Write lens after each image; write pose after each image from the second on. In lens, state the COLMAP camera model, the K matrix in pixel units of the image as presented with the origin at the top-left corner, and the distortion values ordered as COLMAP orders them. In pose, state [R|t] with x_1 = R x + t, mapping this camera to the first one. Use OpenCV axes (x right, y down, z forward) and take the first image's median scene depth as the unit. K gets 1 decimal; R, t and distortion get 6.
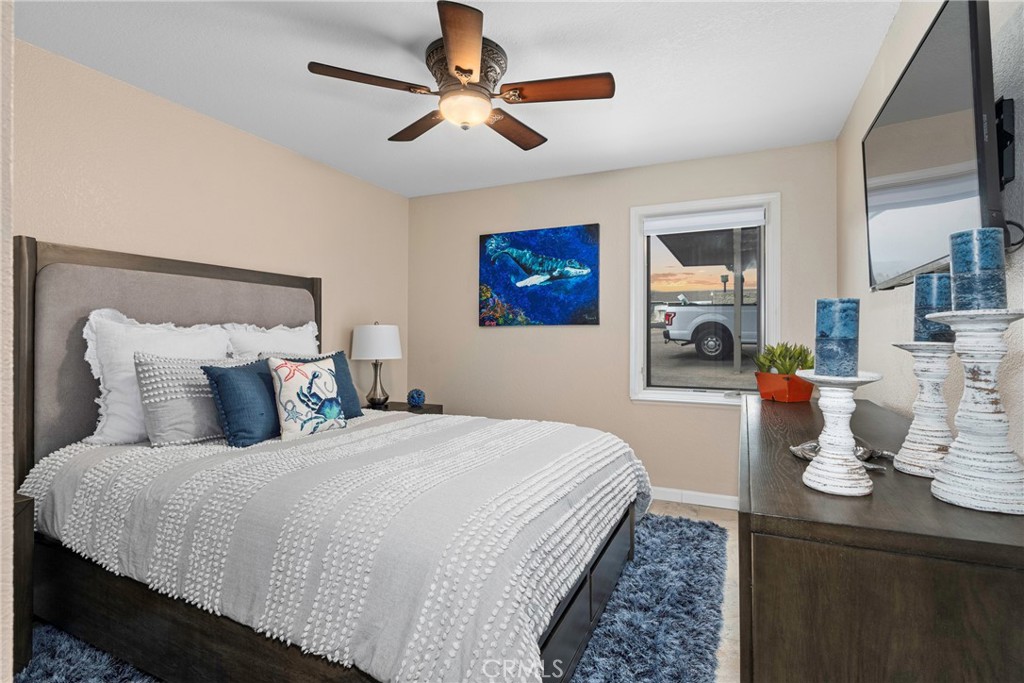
lens RADIAL K [[495.2, 0, 514.2], [0, 495.2, 336.0], [0, 0, 1]] dist [-0.001948, -0.000081]
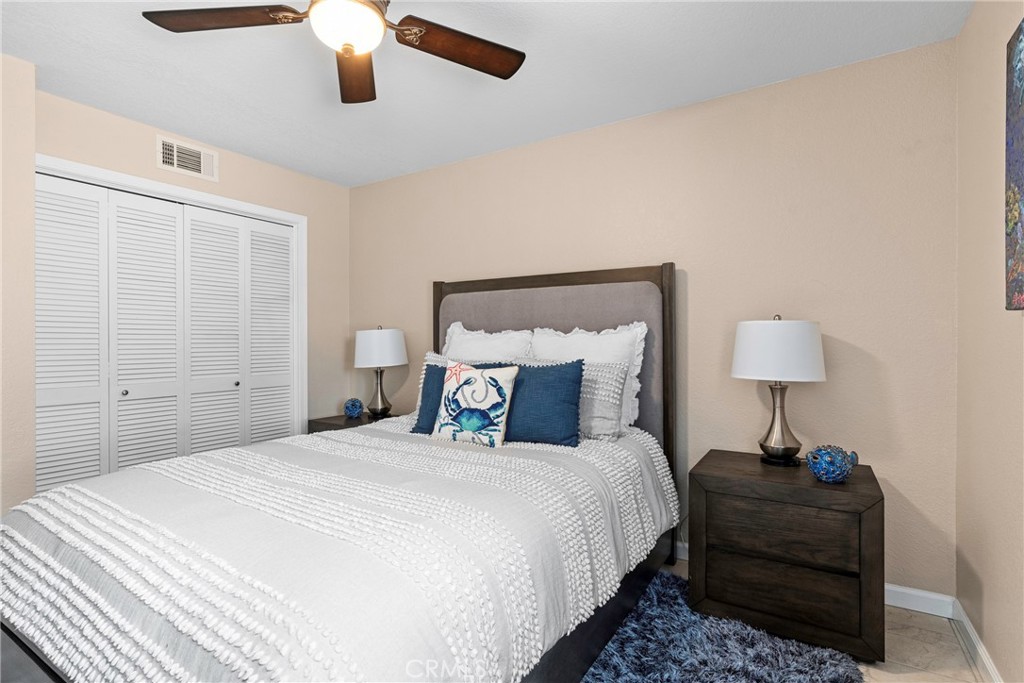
lens RADIAL K [[488.1, 0, 509.9], [0, 488.1, 339.4], [0, 0, 1]] dist [-0.003732, -0.000412]
pose [[-0.125465, 0.002786, -0.992094, 0.535269], [0.004707, 0.999986, 0.002213, -0.004181], [0.992087, -0.004392, -0.125477, 1.224776]]
